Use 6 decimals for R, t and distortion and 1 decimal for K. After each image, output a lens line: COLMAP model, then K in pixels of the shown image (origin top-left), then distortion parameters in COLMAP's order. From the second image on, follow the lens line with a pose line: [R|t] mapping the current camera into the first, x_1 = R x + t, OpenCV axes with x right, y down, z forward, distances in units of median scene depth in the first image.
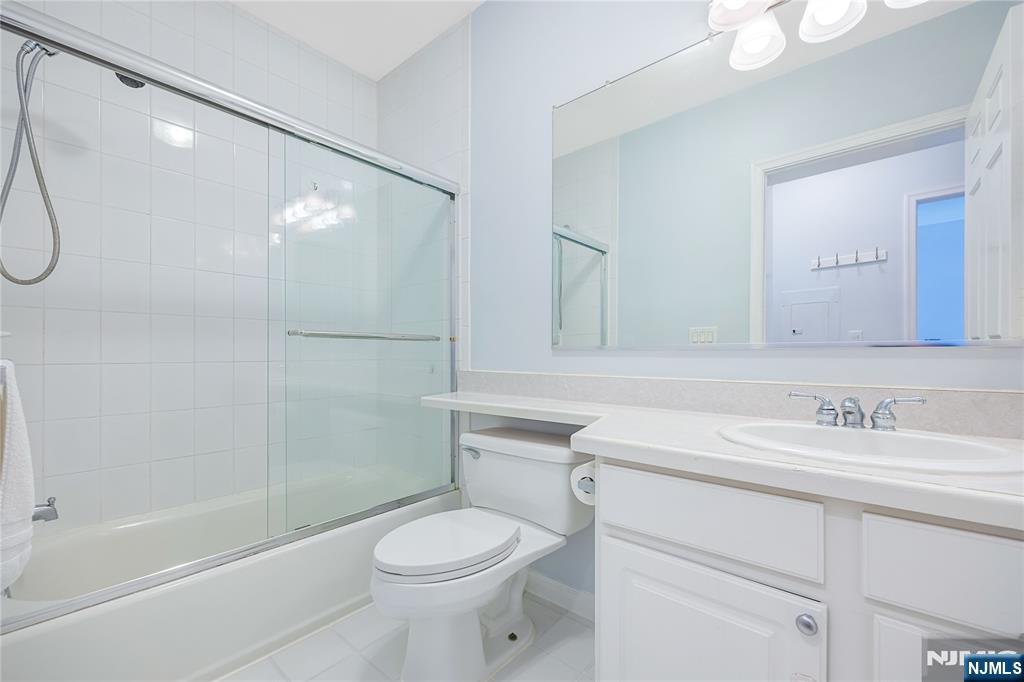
lens RADIAL K [[419.2, 0, 513.6], [0, 419.2, 352.1], [0, 0, 1]] dist [-0.002903, 0.000295]
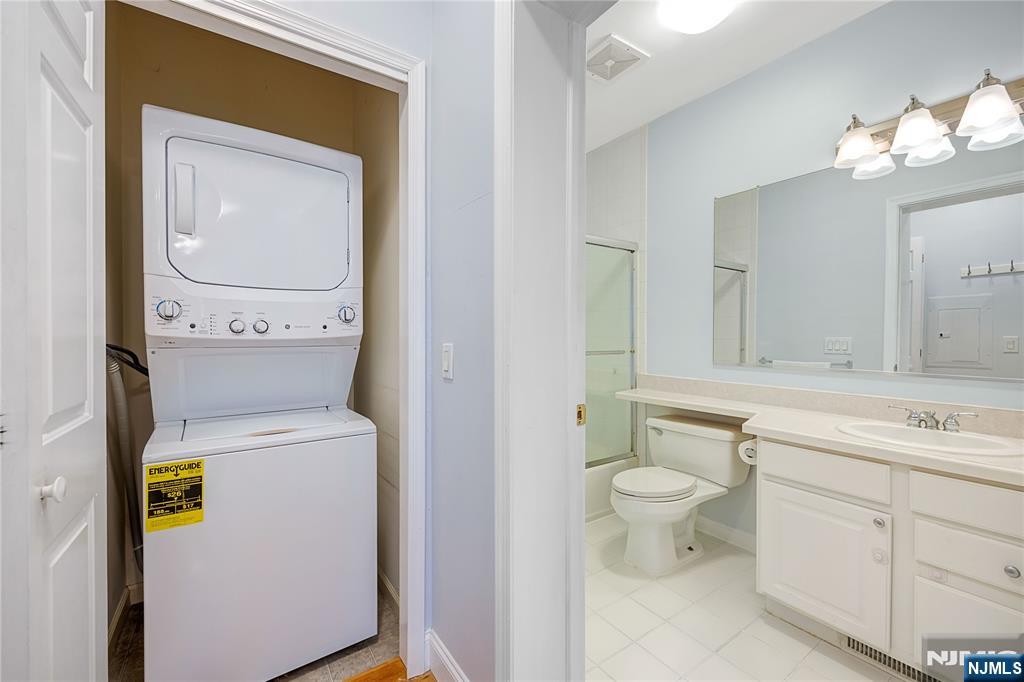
lens RADIAL K [[419.2, 0, 512.7], [0, 419.2, 335.9], [0, 0, 1]] dist [-0.002903, 0.000295]
pose [[0.967540, 0.002847, -0.252703, -0.288579], [-0.000487, 0.999956, 0.009400, -0.157361], [0.252719, -0.008972, 0.967498, -0.787319]]
